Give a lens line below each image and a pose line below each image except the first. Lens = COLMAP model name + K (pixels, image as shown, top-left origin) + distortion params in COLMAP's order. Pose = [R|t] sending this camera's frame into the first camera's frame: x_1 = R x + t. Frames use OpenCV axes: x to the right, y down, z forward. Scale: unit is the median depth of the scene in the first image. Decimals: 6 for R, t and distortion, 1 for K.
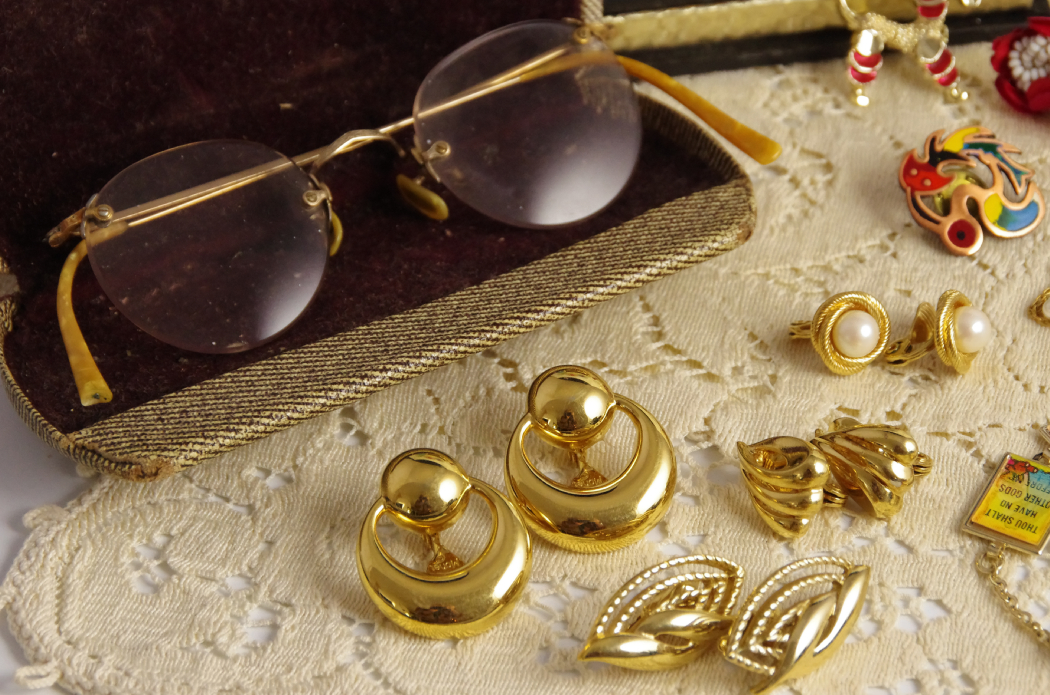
lens RADIAL K [[4018.5, 0, 525.0], [0, 4018.5, 347.5], [0, 0, 1]] dist [-0.277094, -4.092712]
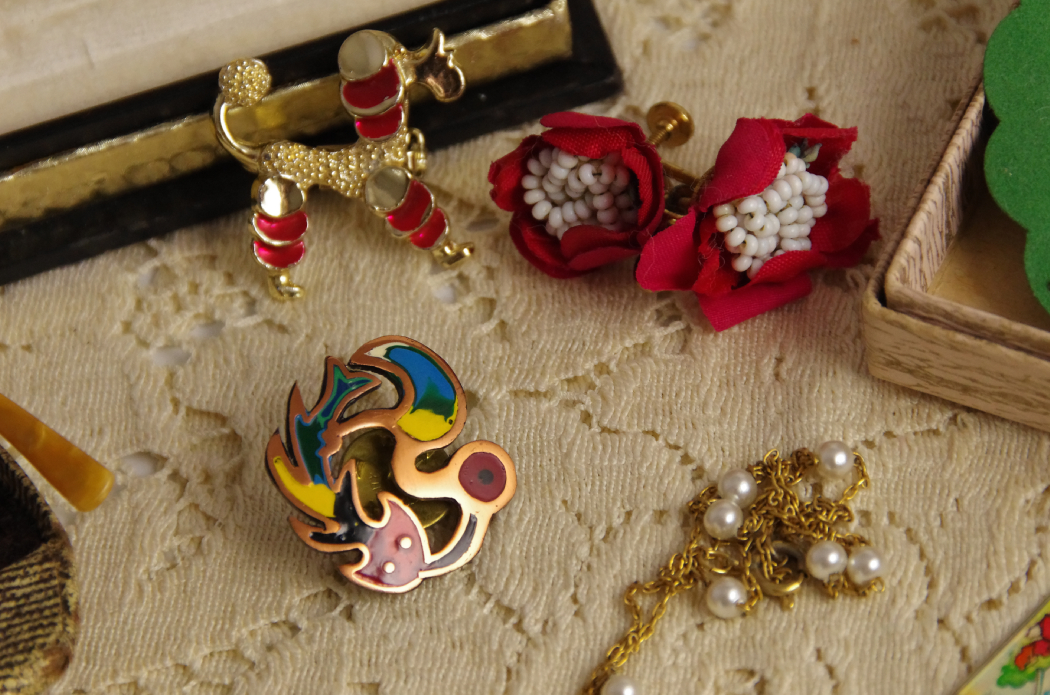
lens RADIAL K [[5226.2, 0, 525.0], [0, 5226.2, 347.5], [0, 0, 1]] dist [-0.649664, -4.372017]
pose [[0.985495, -0.162560, -0.048721, 0.159245], [0.167949, 0.975429, 0.142589, -0.161748], [0.024345, -0.148704, 0.988582, 0.269402]]
